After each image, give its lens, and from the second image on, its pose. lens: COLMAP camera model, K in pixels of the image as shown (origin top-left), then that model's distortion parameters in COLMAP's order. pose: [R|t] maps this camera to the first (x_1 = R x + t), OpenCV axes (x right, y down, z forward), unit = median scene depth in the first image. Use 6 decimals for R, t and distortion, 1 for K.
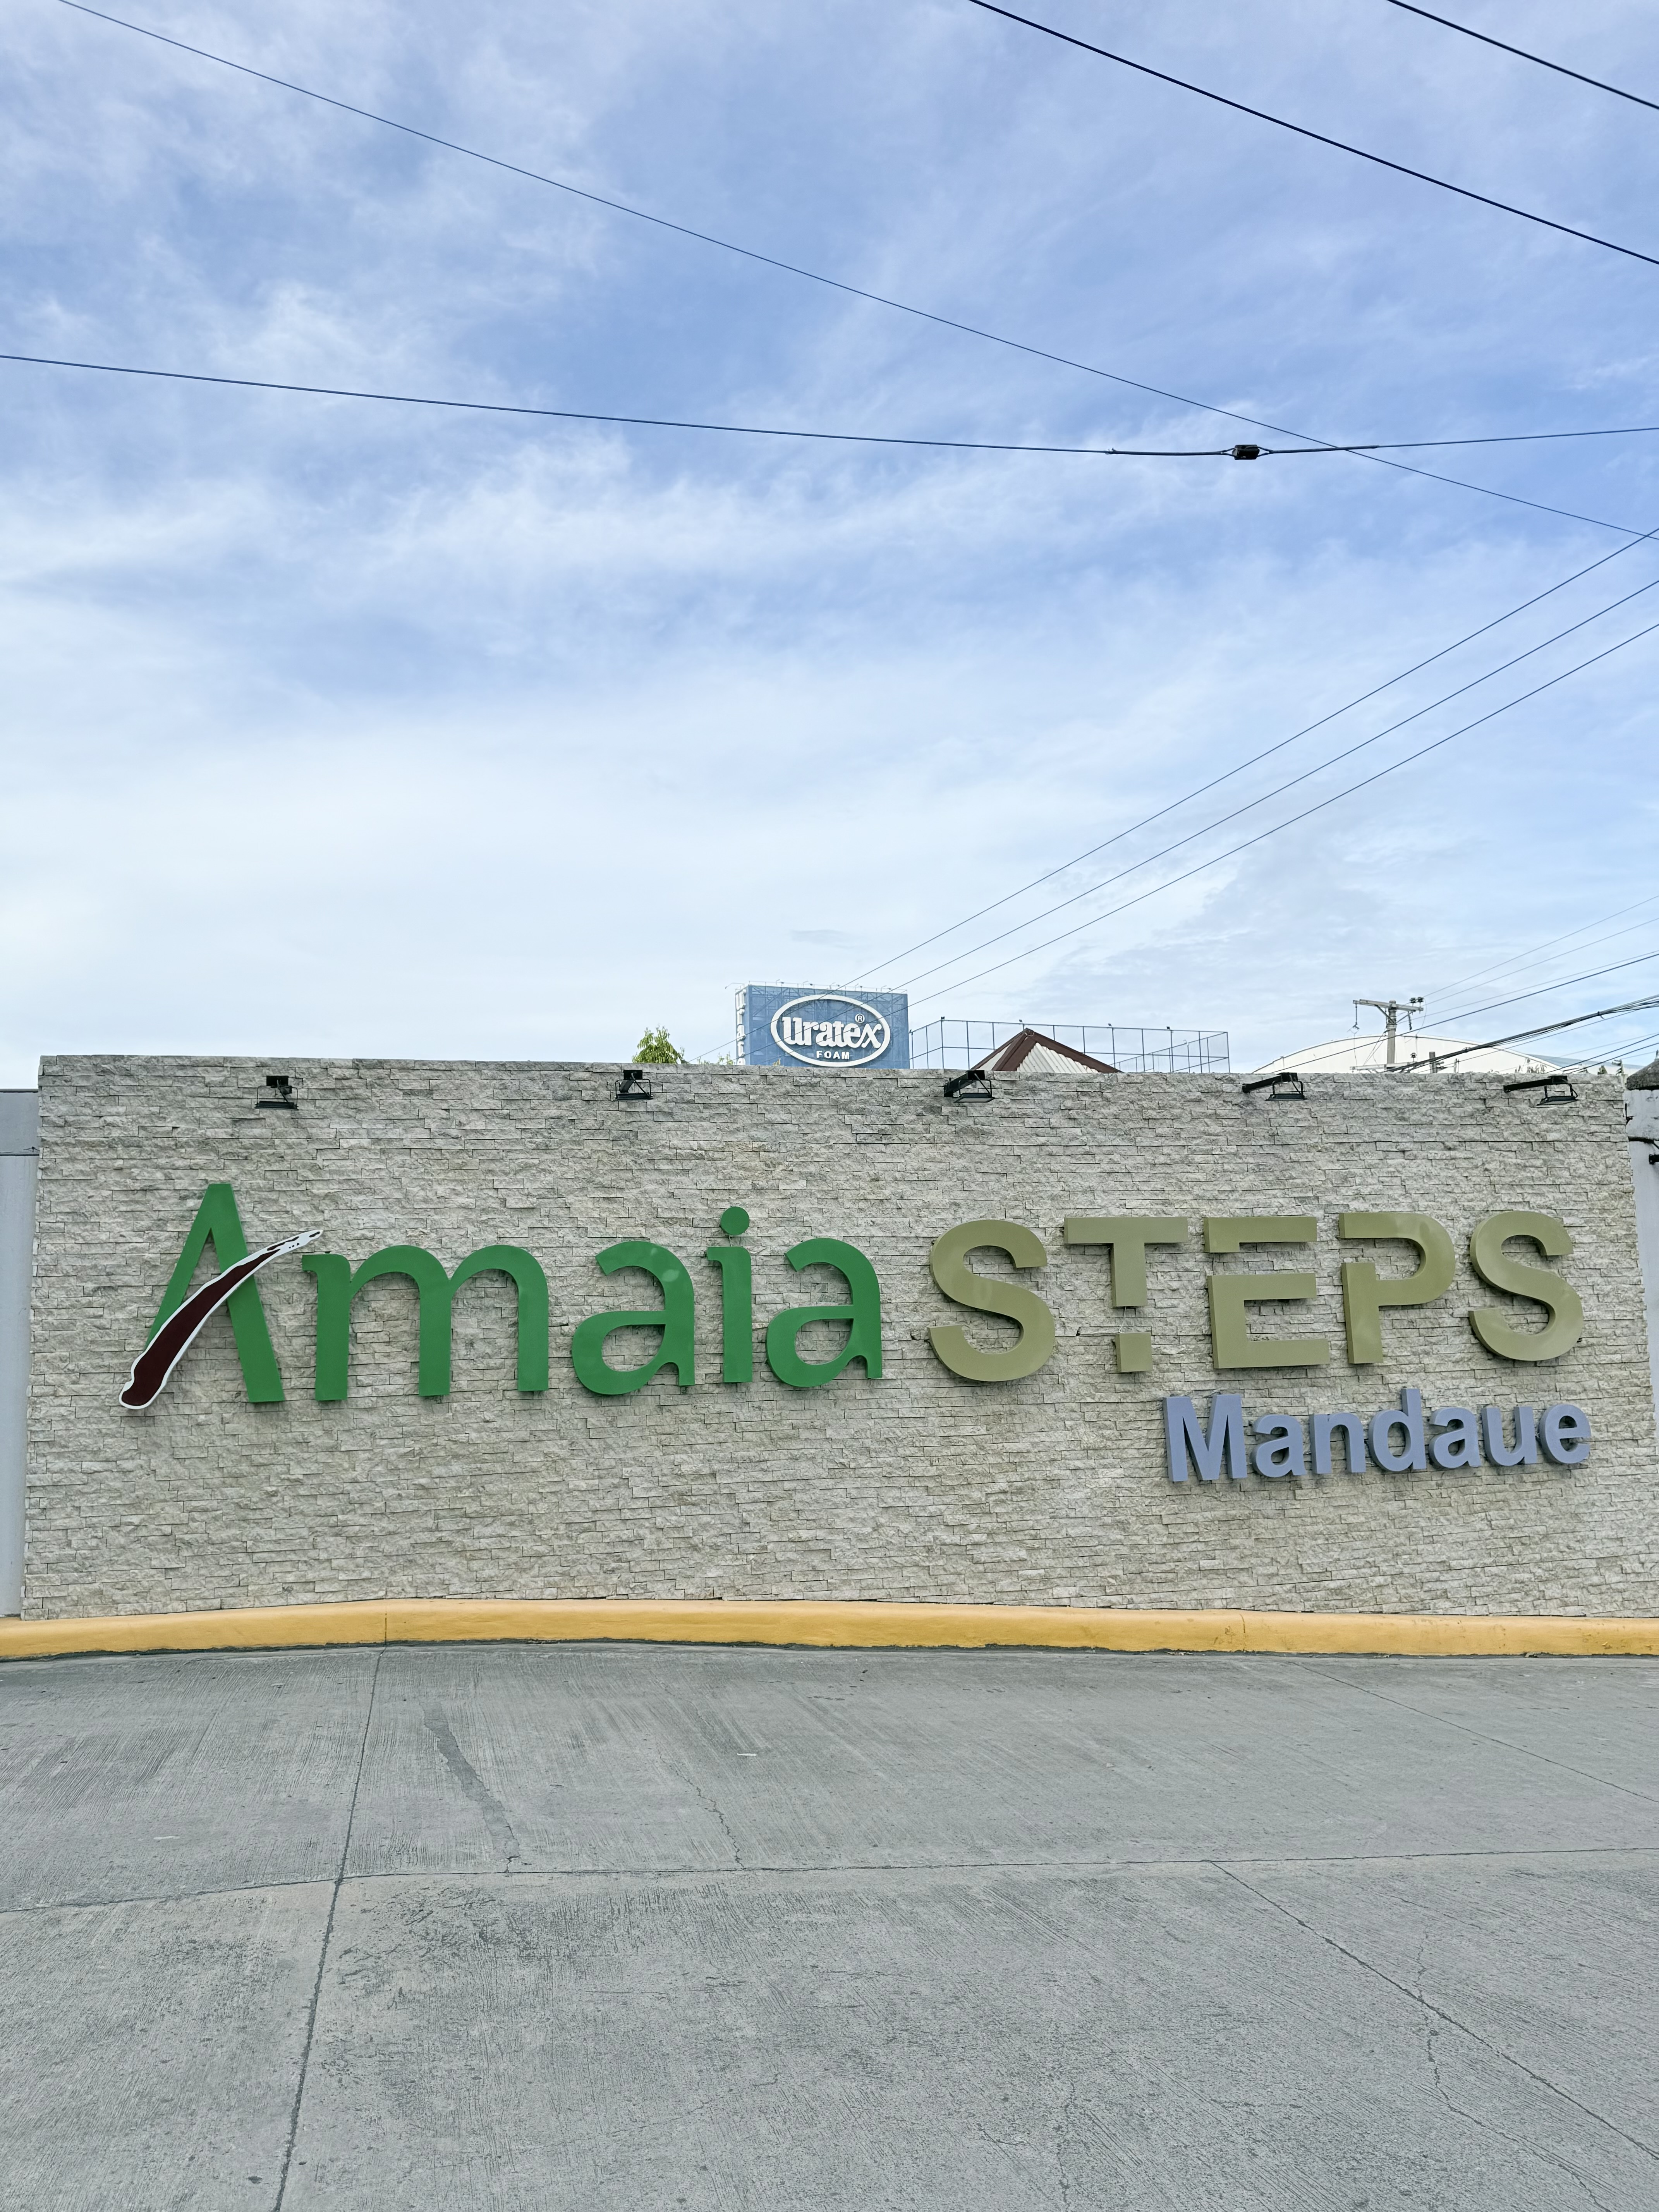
lens RADIAL K [[1566.1, 0, 821.1], [0, 1566.1, 1087.1], [0, 0, 1]] dist [0.045583, -0.064155]
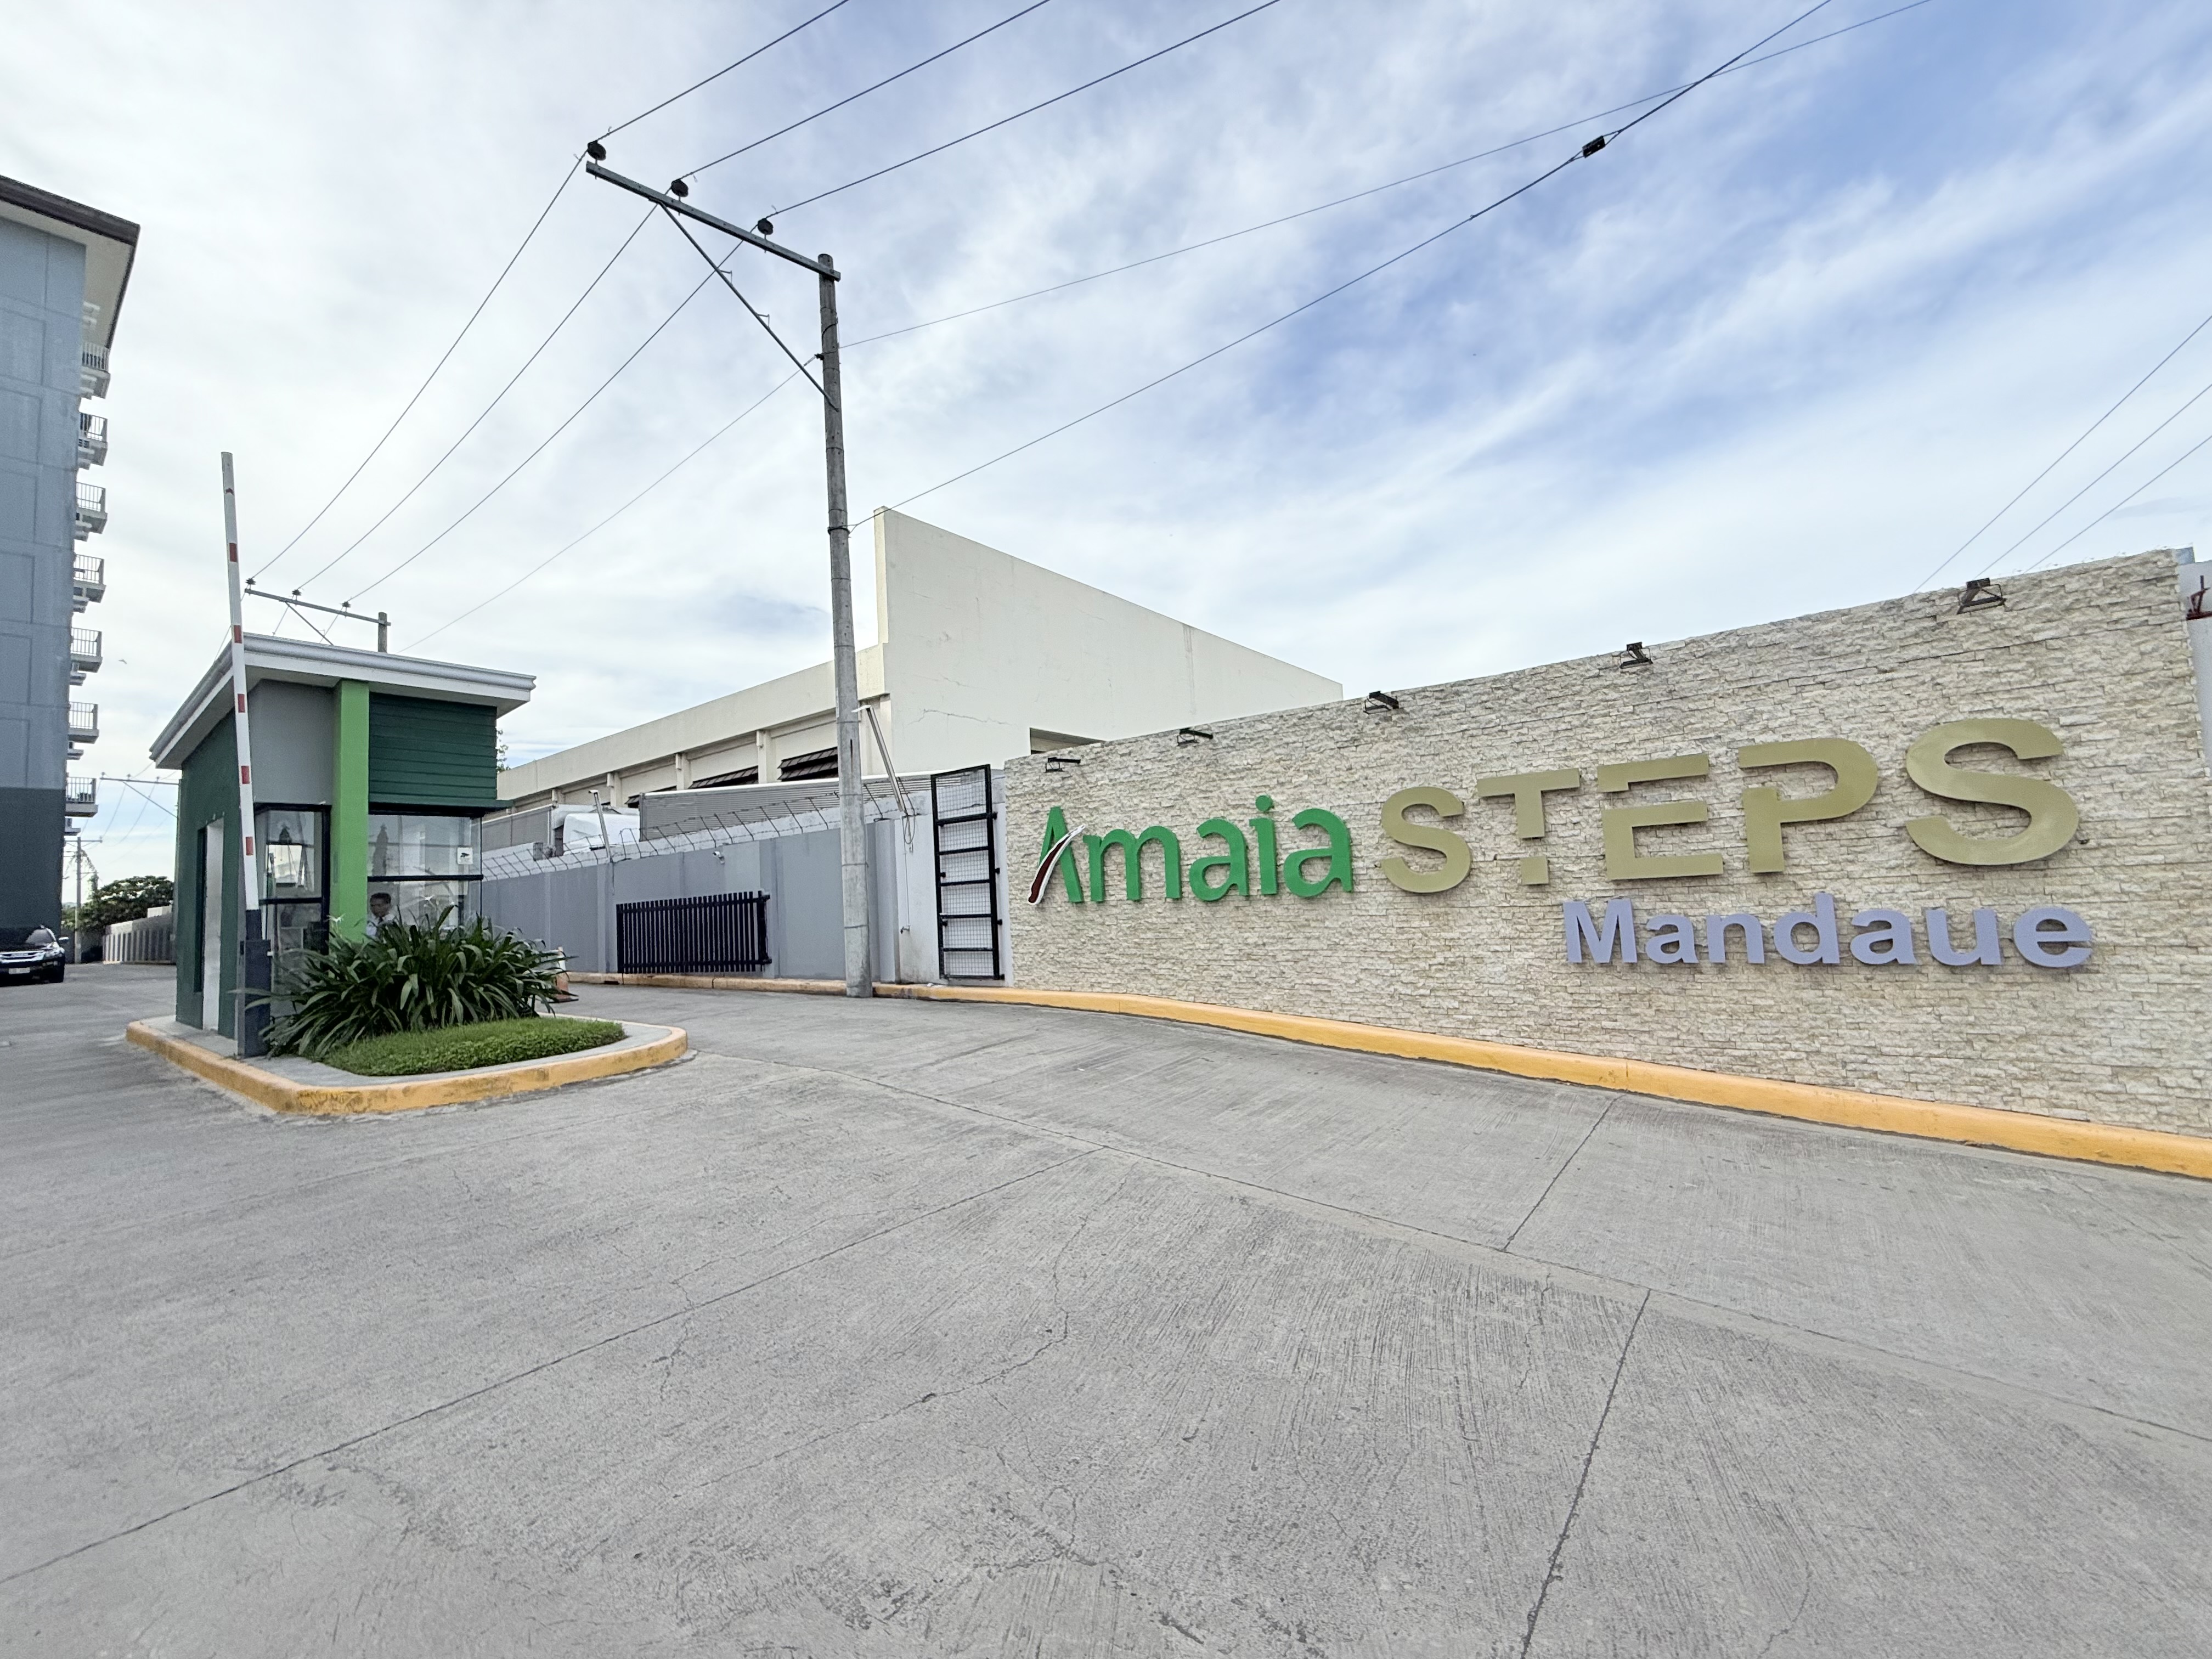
lens RADIAL K [[882.1, 0, 1093.1], [0, 882.1, 818.3], [0, 0, 1]] dist [-0.001192, 0.000215]
pose [[0.626816, -0.075636, -0.775488, 0.554896], [0.142234, 0.989661, 0.018440, 0.053641], [0.766075, -0.121859, 0.631093, 0.214236]]
